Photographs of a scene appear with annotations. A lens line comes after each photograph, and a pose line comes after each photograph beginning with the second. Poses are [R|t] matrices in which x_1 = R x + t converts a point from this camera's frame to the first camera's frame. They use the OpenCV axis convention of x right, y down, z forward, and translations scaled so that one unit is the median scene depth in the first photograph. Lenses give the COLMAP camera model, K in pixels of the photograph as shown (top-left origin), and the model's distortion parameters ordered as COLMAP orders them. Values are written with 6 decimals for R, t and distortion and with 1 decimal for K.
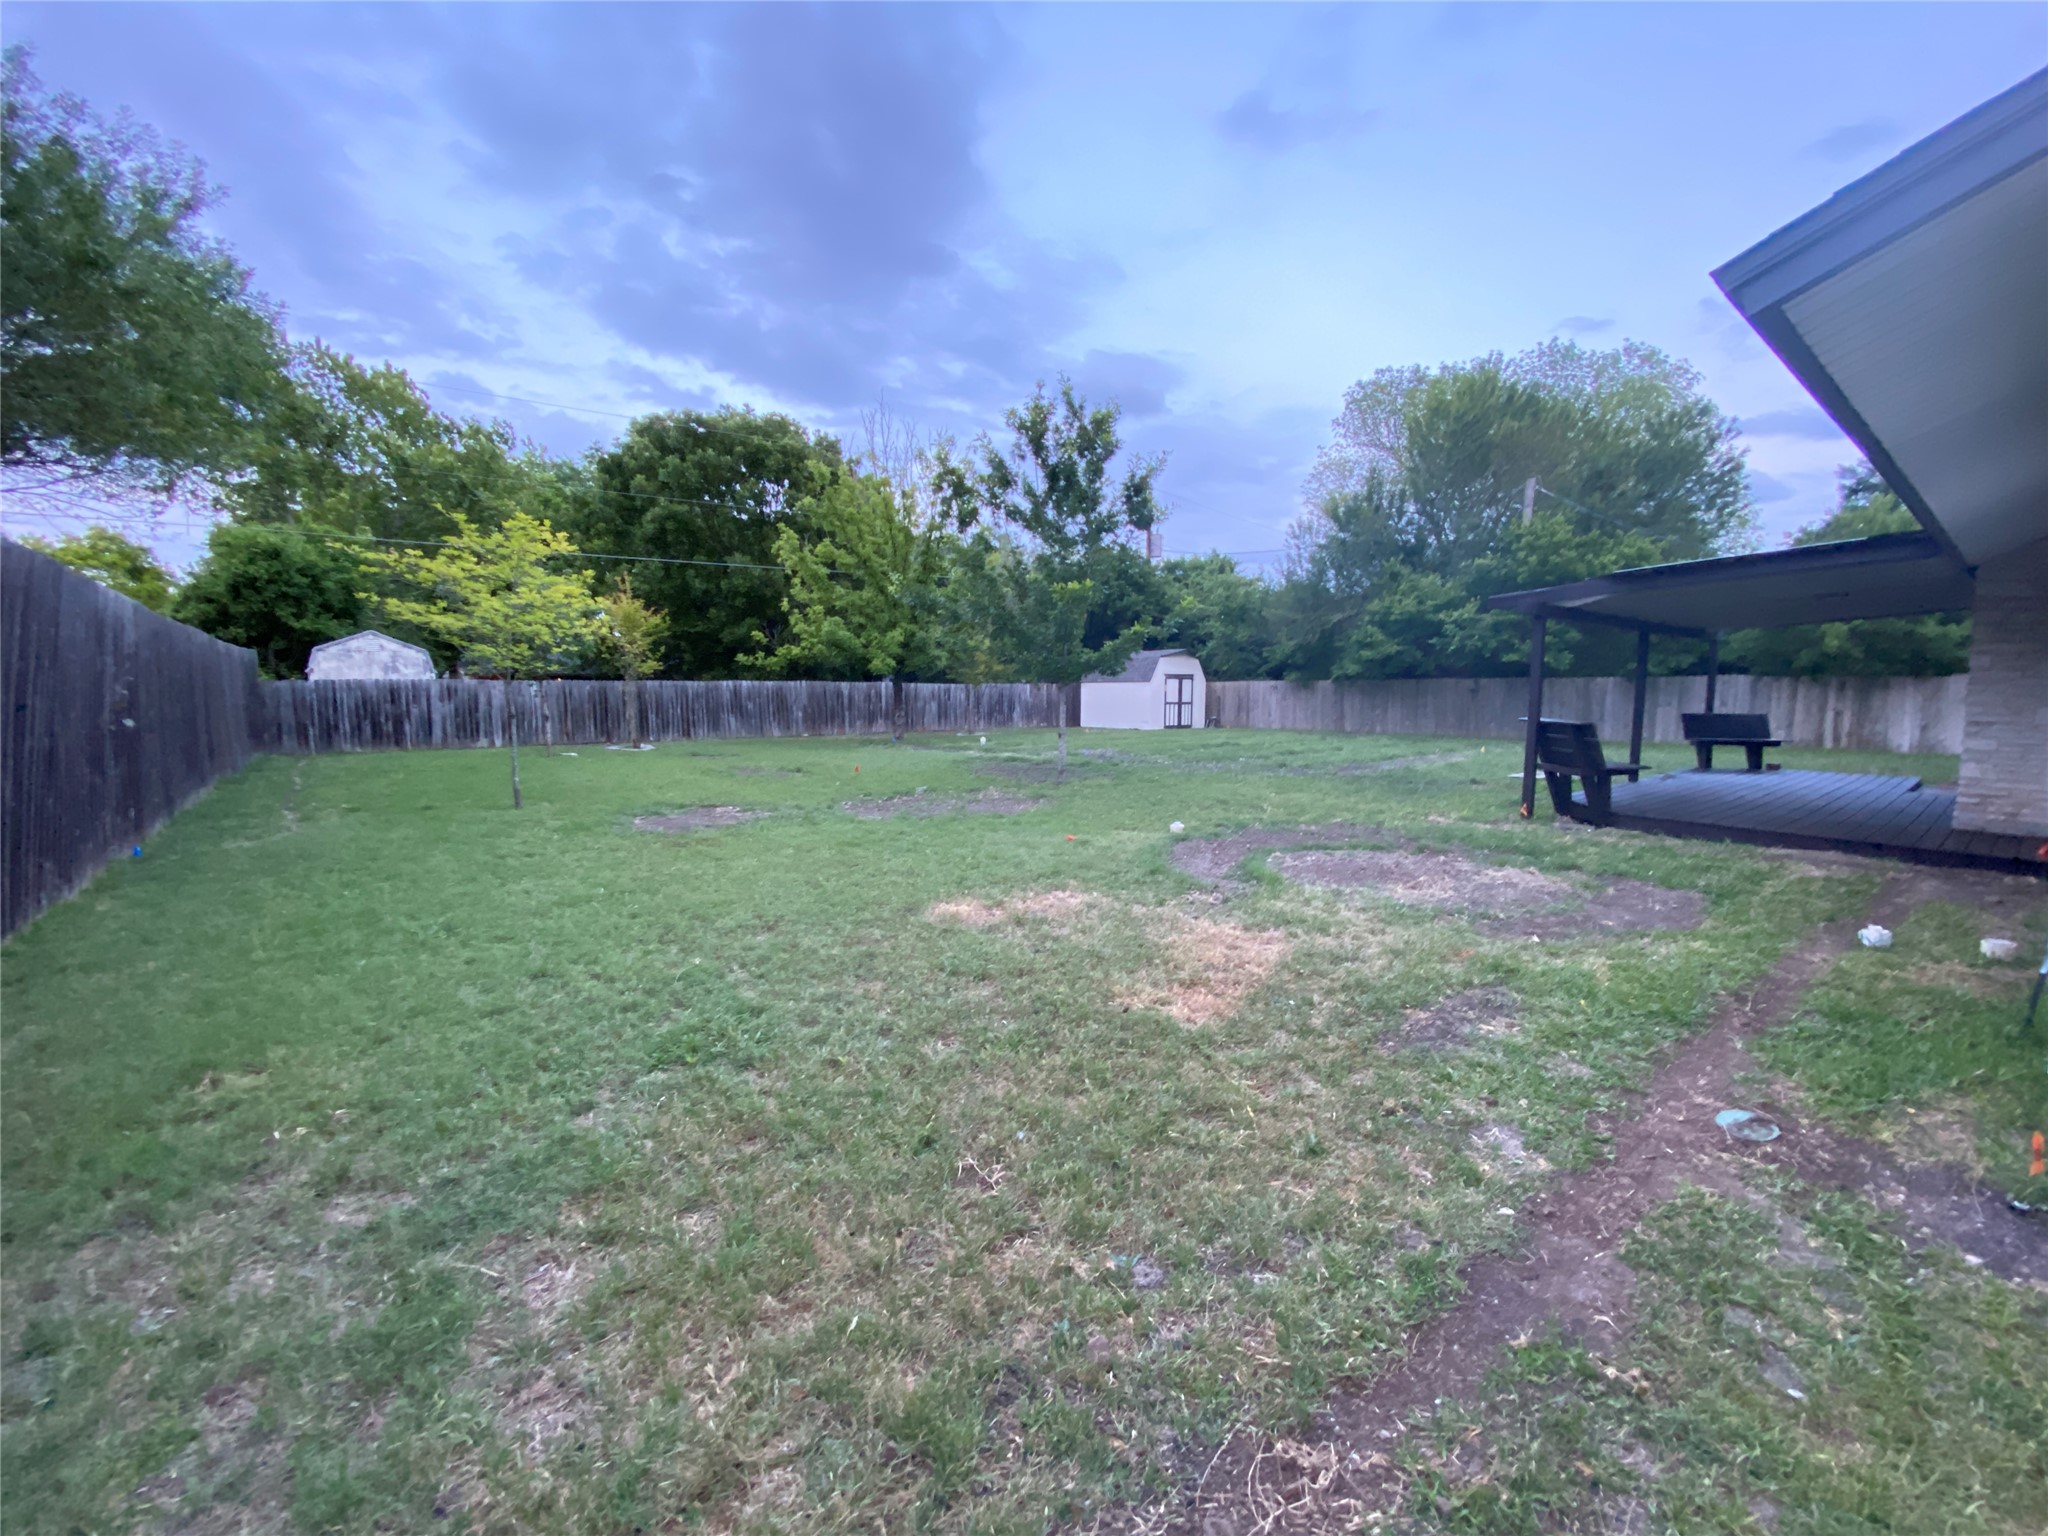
lens RADIAL K [[829.8, 0, 1024.0], [0, 829.8, 768.0], [0, 0, 1]] dist [-0.017405, -0.000234]
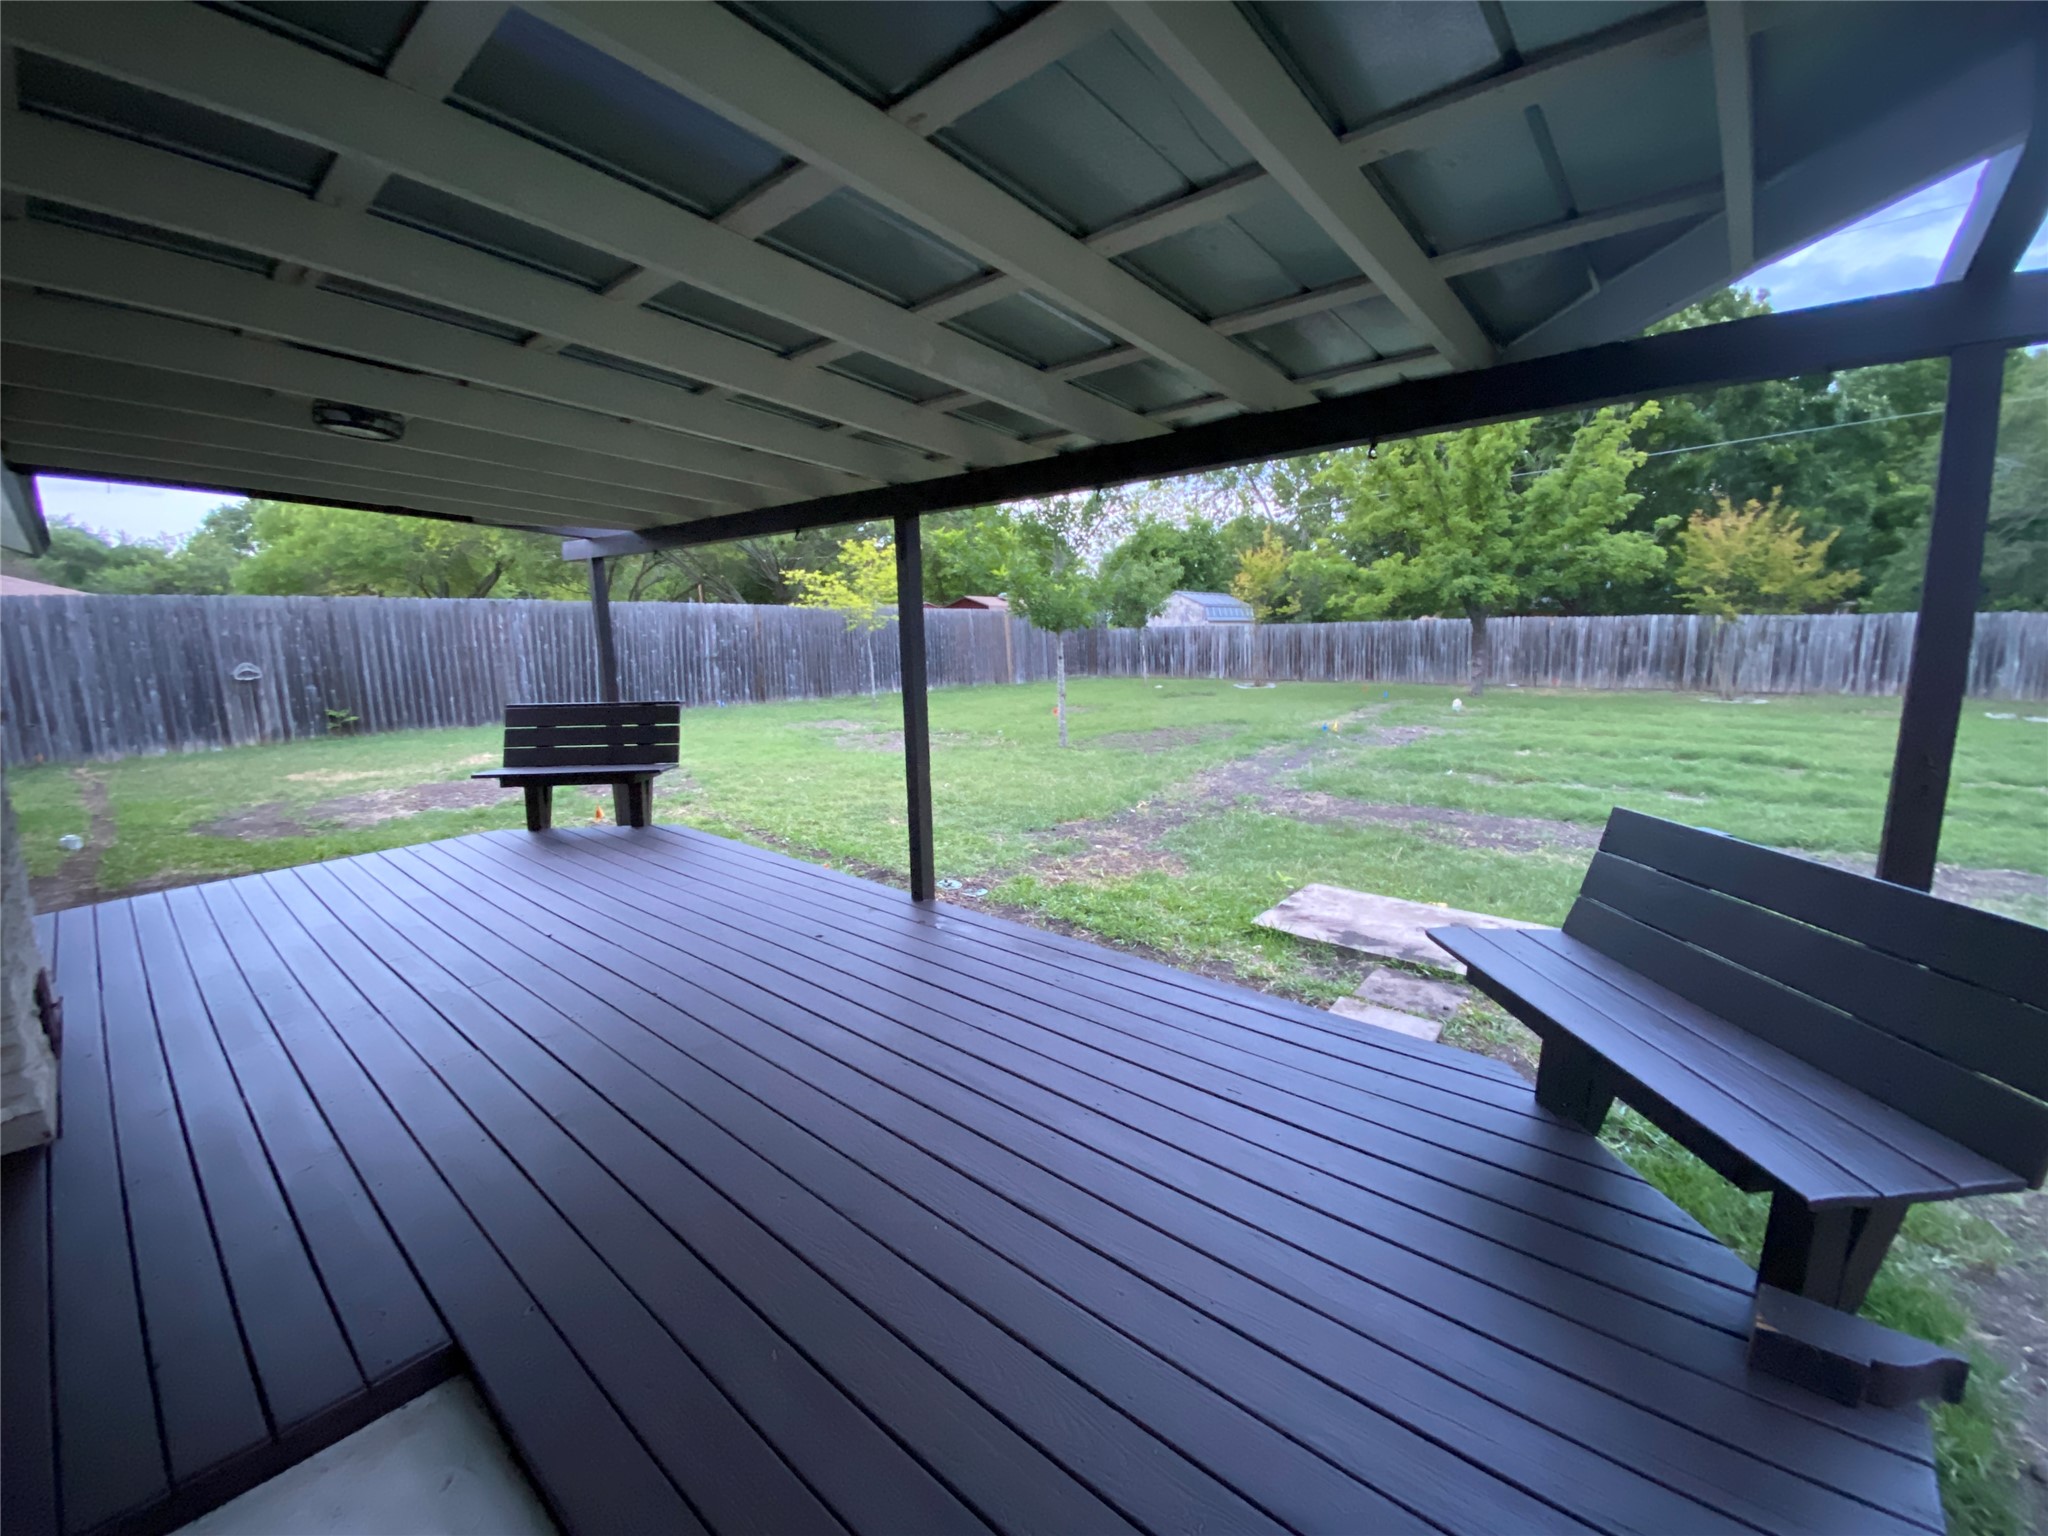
lens RADIAL K [[829.8, 0, 1024.0], [0, 829.8, 768.0], [0, 0, 1]] dist [-0.017405, -0.000234]
pose [[0.166368, 0.160553, -0.972905, 0.647767], [-0.064388, 0.986319, 0.151756, -0.070405], [0.983959, 0.037396, 0.174429, 0.524674]]
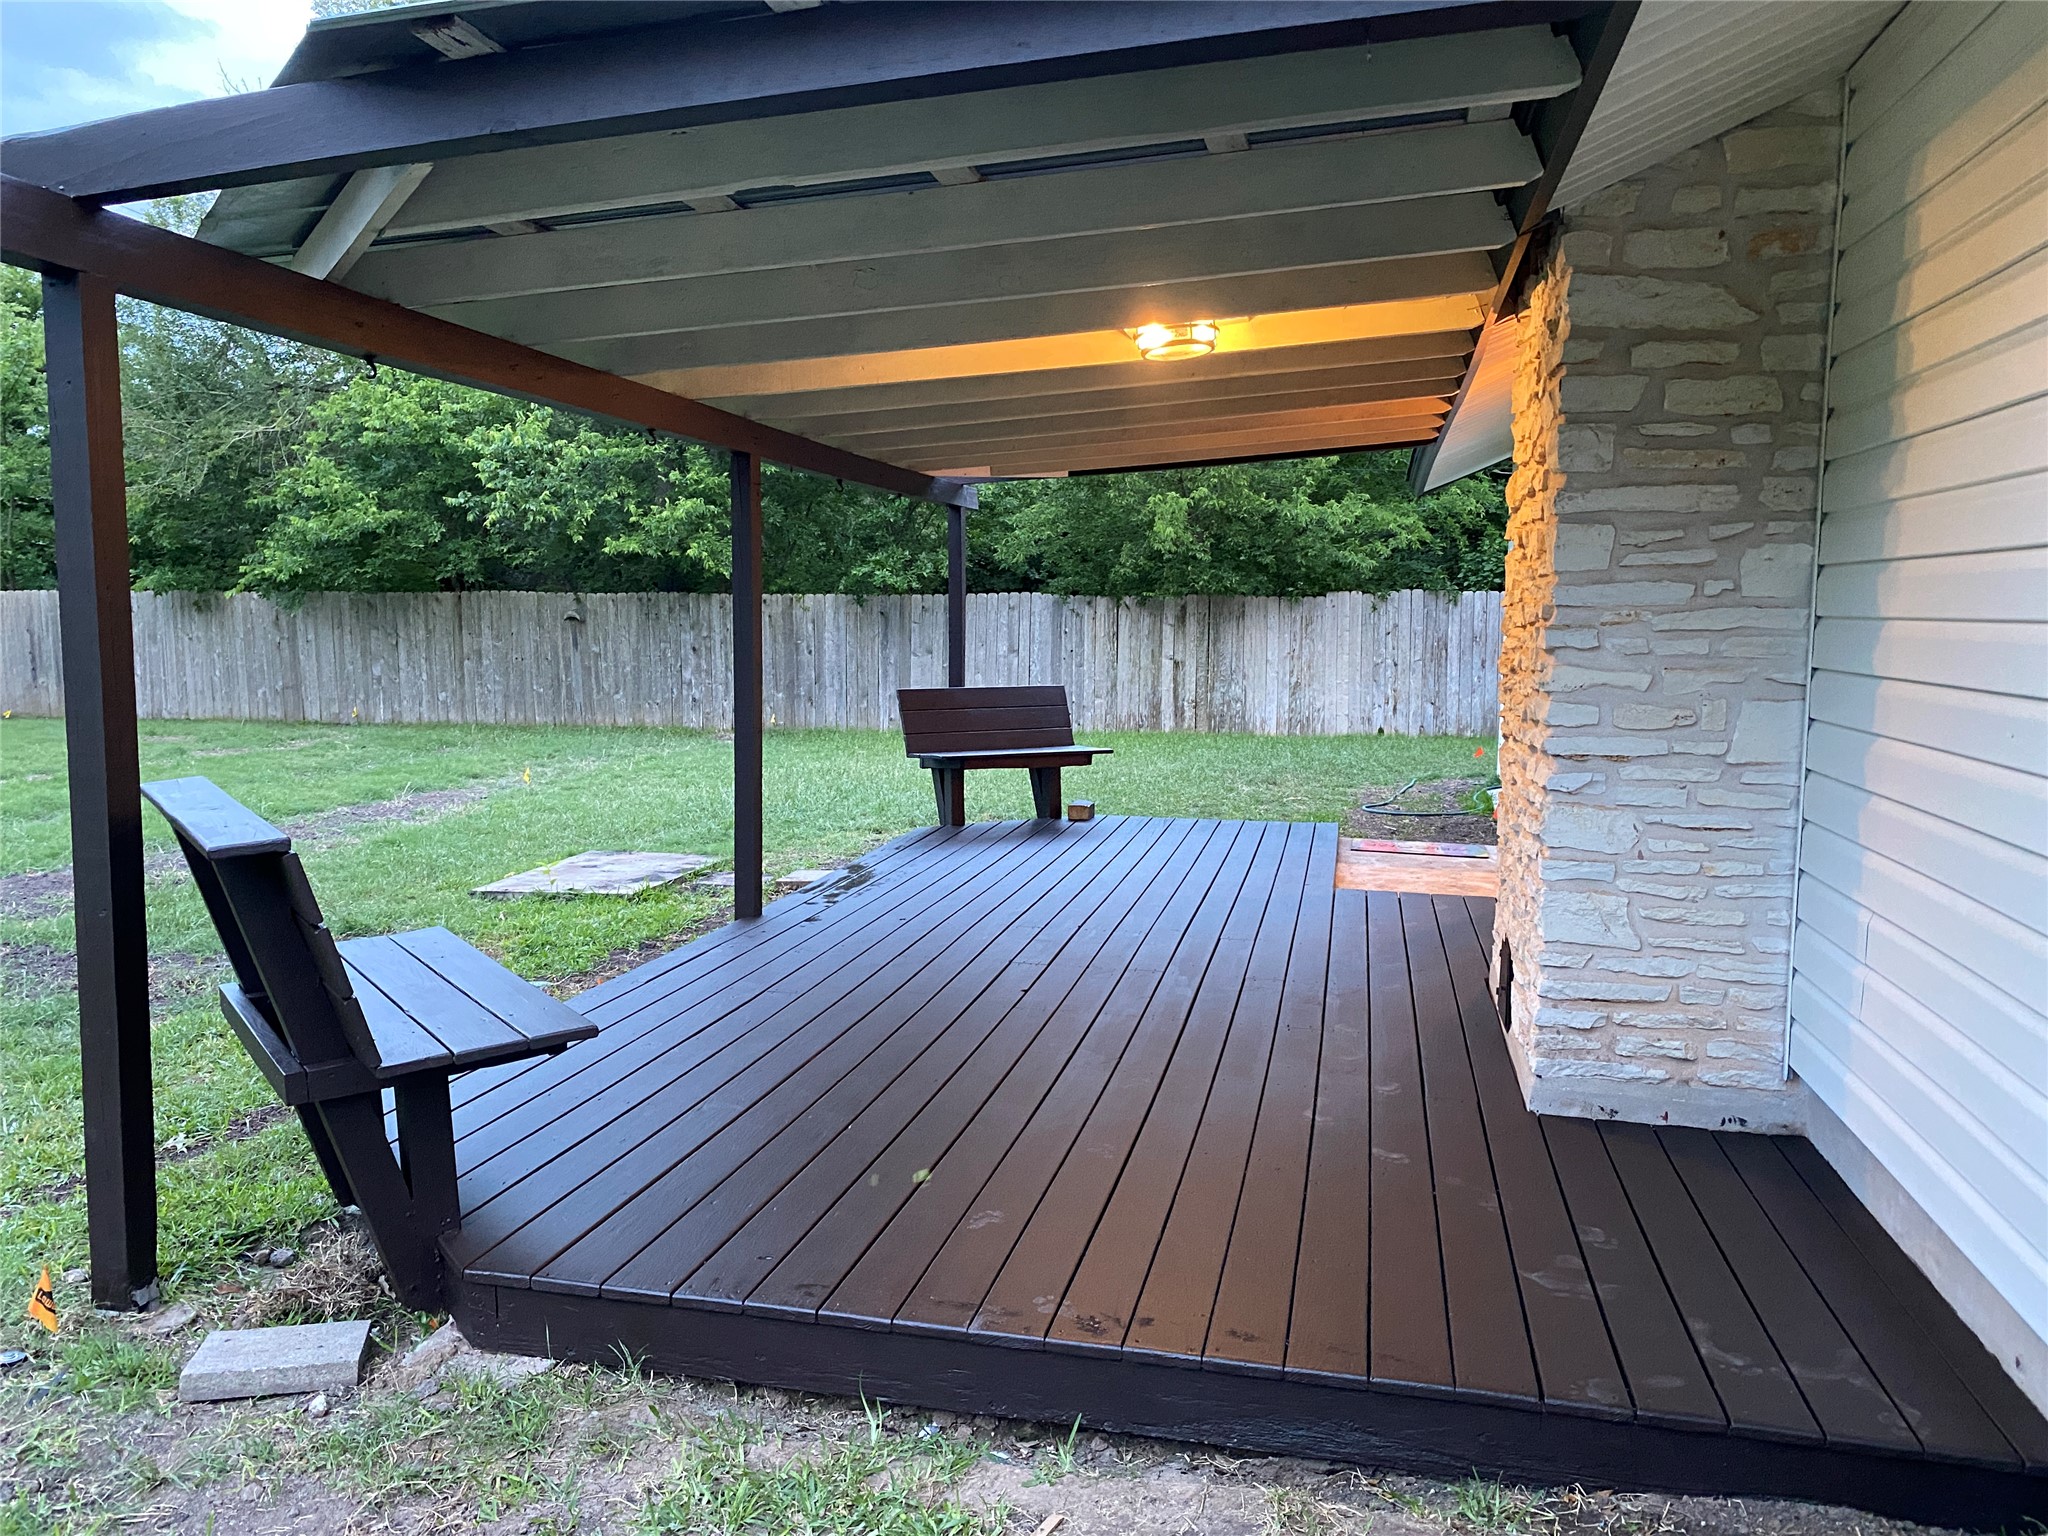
lens RADIAL K [[1559.8, 0, 1024.0], [0, 1559.8, 768.0], [0, 0, 1]] dist [0.002642, 0.000650]
pose [[0.769287, -0.057739, 0.636290, 0.227056], [0.051987, 0.998263, 0.027732, -0.028602], [-0.636785, 0.011745, 0.770952, 0.236179]]
